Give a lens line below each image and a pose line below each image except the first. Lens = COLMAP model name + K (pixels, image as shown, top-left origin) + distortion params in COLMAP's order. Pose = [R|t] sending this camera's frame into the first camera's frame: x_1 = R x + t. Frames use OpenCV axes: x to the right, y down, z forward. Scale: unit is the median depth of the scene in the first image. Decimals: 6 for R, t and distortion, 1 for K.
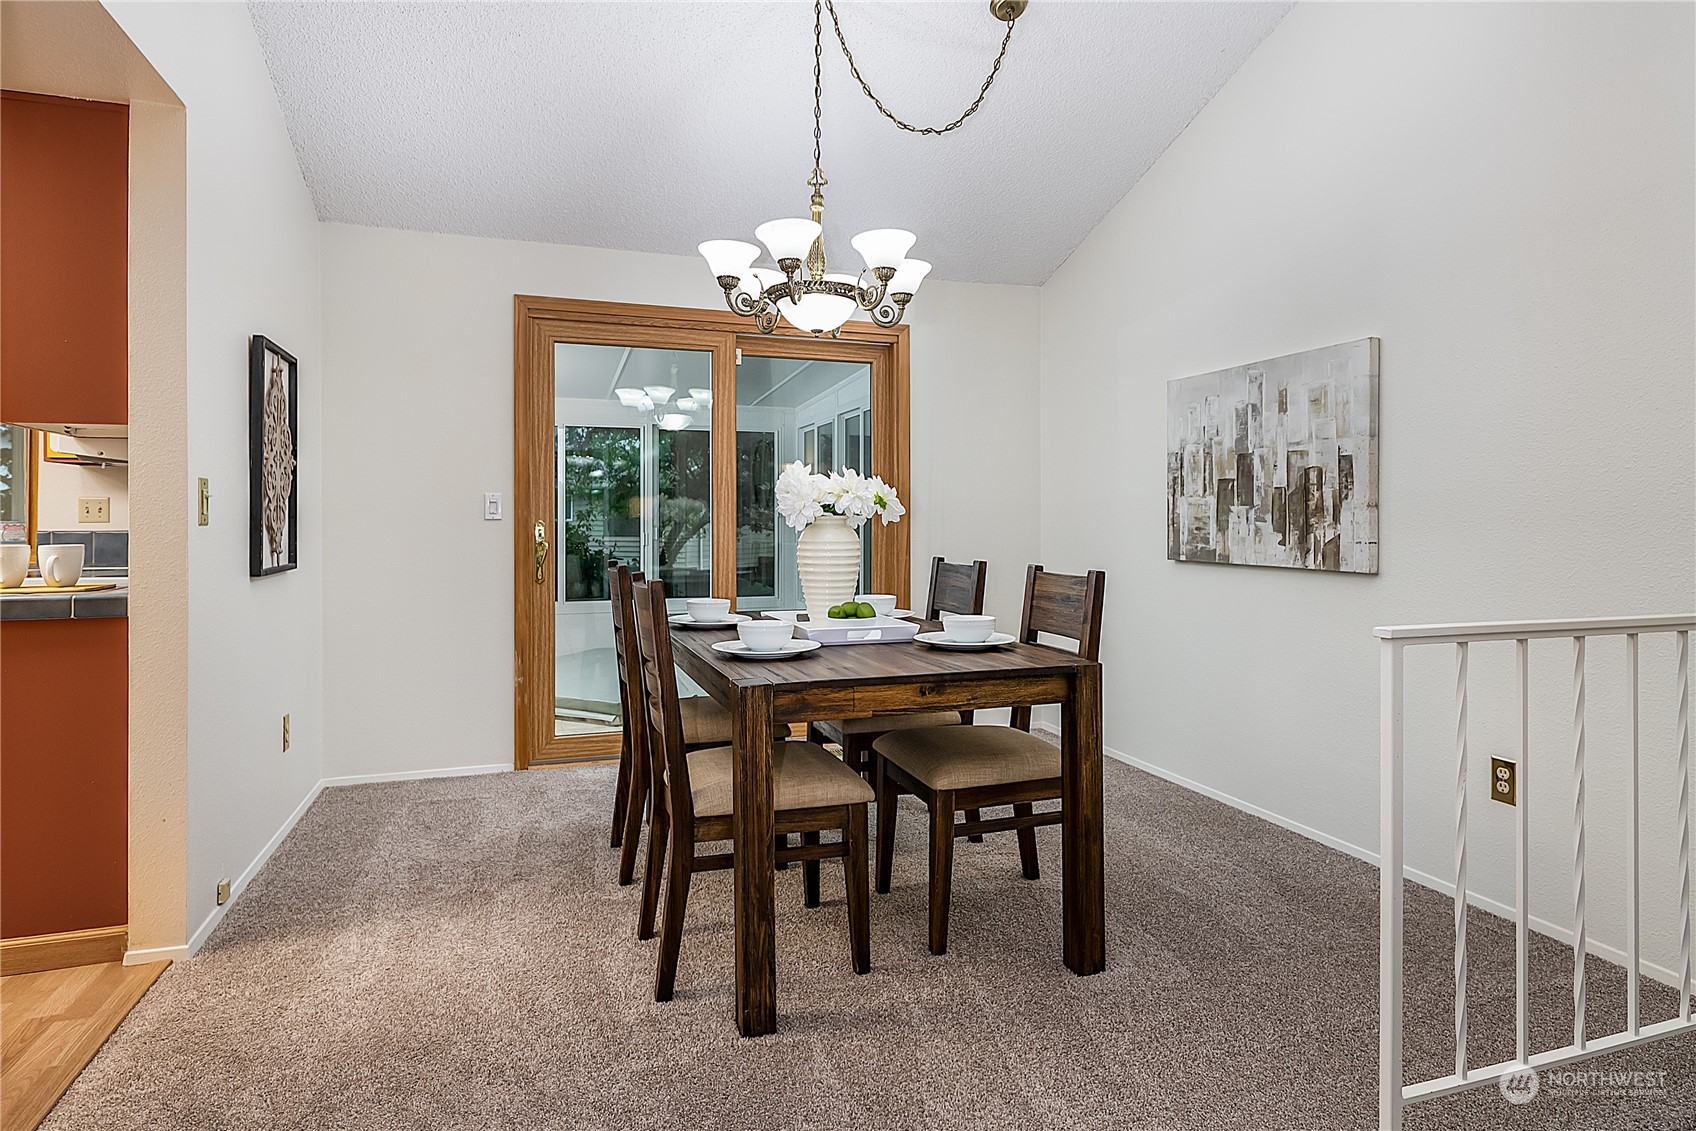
lens RADIAL K [[929.9, 0, 845.8], [0, 929.9, 514.8], [0, 0, 1]] dist [-0.010014, -0.000732]
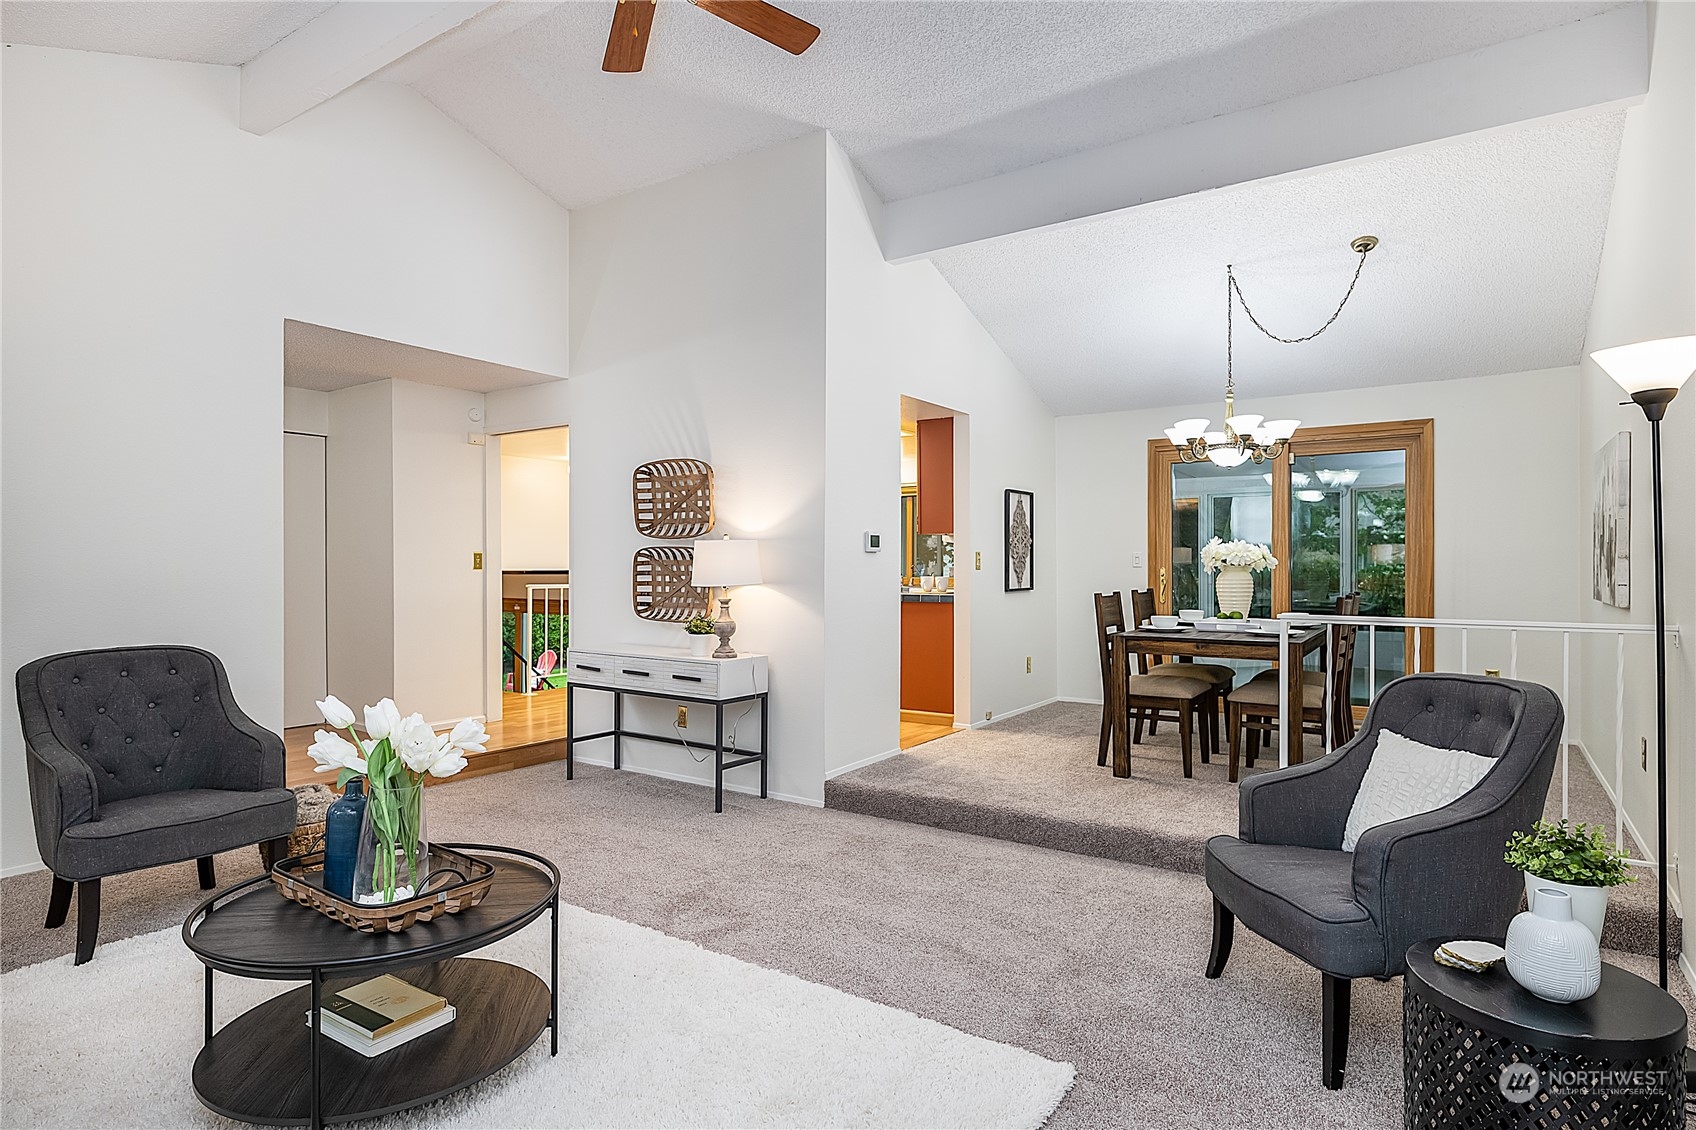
lens RADIAL K [[929.9, 0, 848.9], [0, 929.9, 565.8], [0, 0, 1]] dist [-0.010014, -0.000732]
pose [[0.597020, -0.001621, -0.802225, 0.996842], [0.007643, 0.999964, 0.003667, -0.010093], [0.802190, -0.008320, 0.597011, -0.715809]]
